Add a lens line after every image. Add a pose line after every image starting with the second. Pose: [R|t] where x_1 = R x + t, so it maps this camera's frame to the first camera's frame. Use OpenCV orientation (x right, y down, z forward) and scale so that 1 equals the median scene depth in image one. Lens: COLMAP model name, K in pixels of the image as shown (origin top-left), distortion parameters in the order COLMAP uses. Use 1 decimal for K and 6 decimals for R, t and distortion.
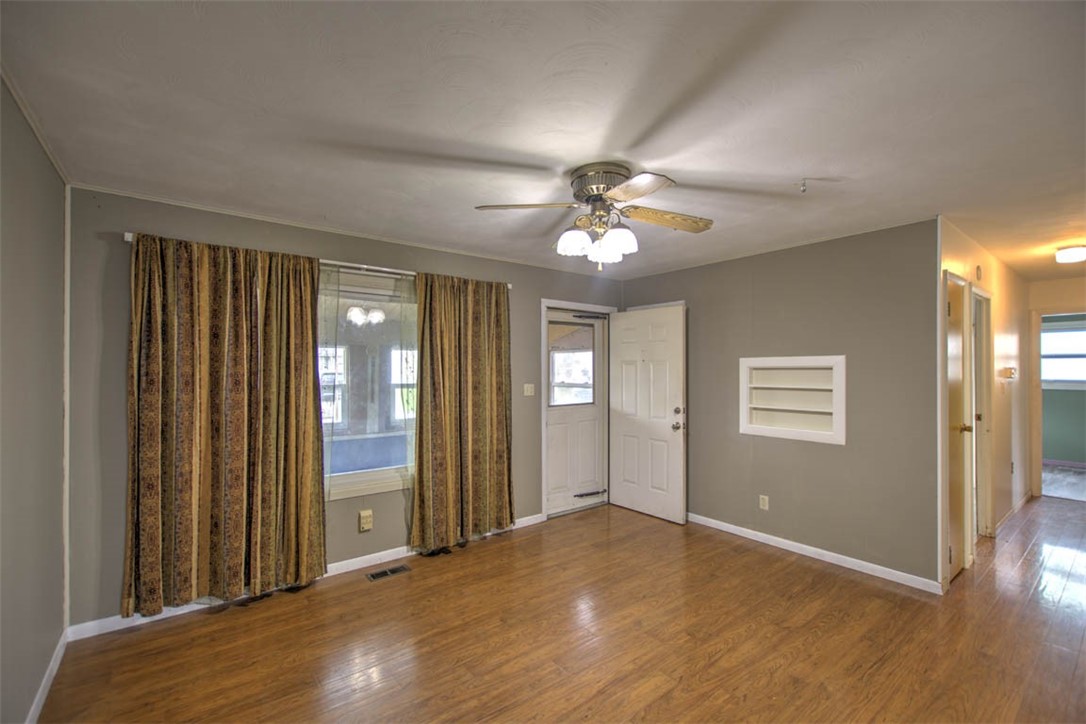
lens RADIAL K [[469.7, 0, 542.8], [0, 469.7, 370.1], [0, 0, 1]] dist [0.024554, -0.013714]
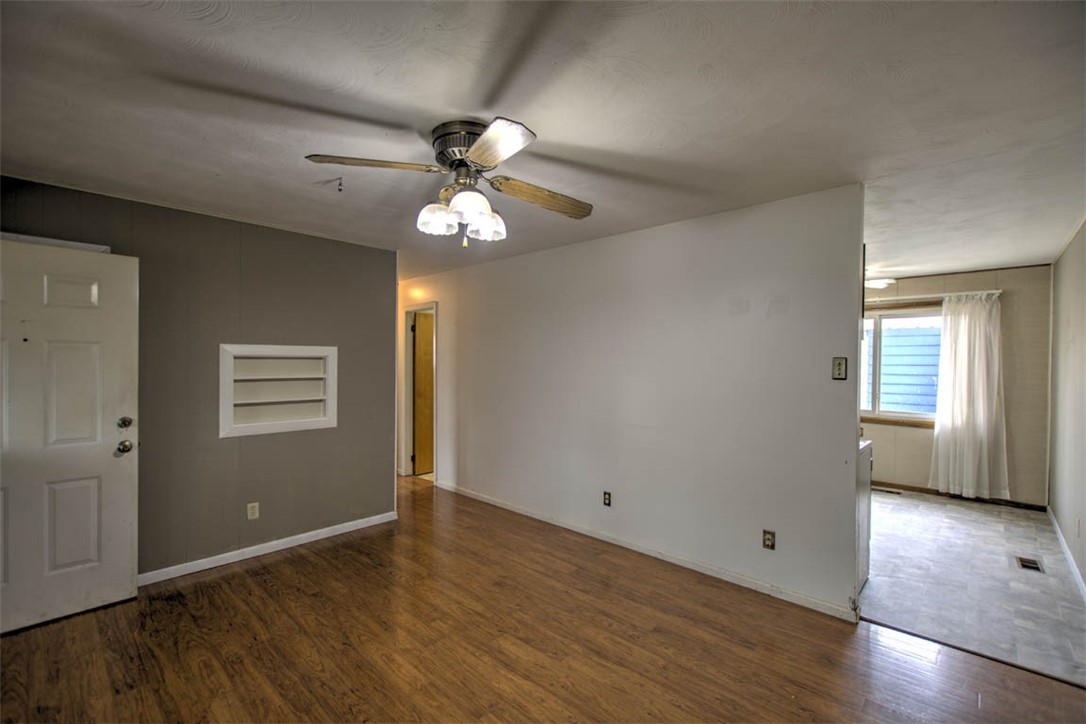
lens RADIAL K [[469.7, 0, 542.8], [0, 469.7, 370.1], [0, 0, 1]] dist [0.024554, -0.013714]
pose [[-0.147618, -0.019530, 0.988852, -0.524176], [-0.008041, 0.999796, 0.018545, -0.000795], [-0.989012, -0.005214, -0.147745, 0.668979]]
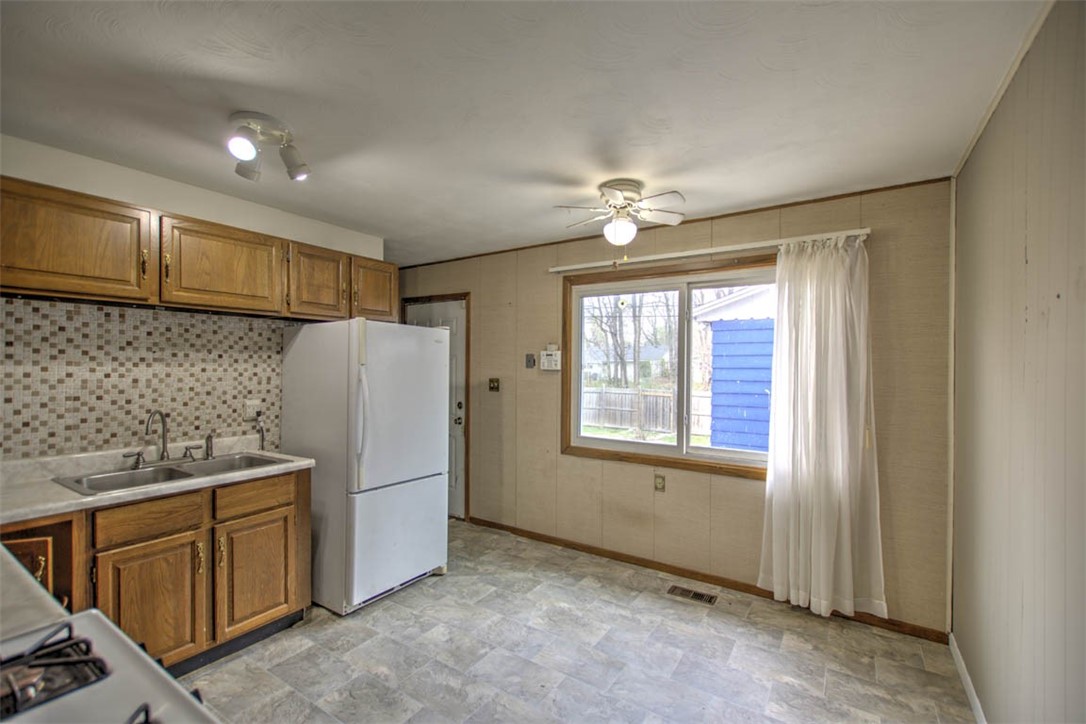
lens RADIAL K [[469.7, 0, 542.8], [0, 469.7, 370.1], [0, 0, 1]] dist [0.024554, -0.013714]
pose [[-0.329300, -0.008584, 0.944186, -0.372892], [-0.009580, 0.999938, 0.005749, 0.000521], [-0.944177, -0.007152, -0.329362, 0.480505]]
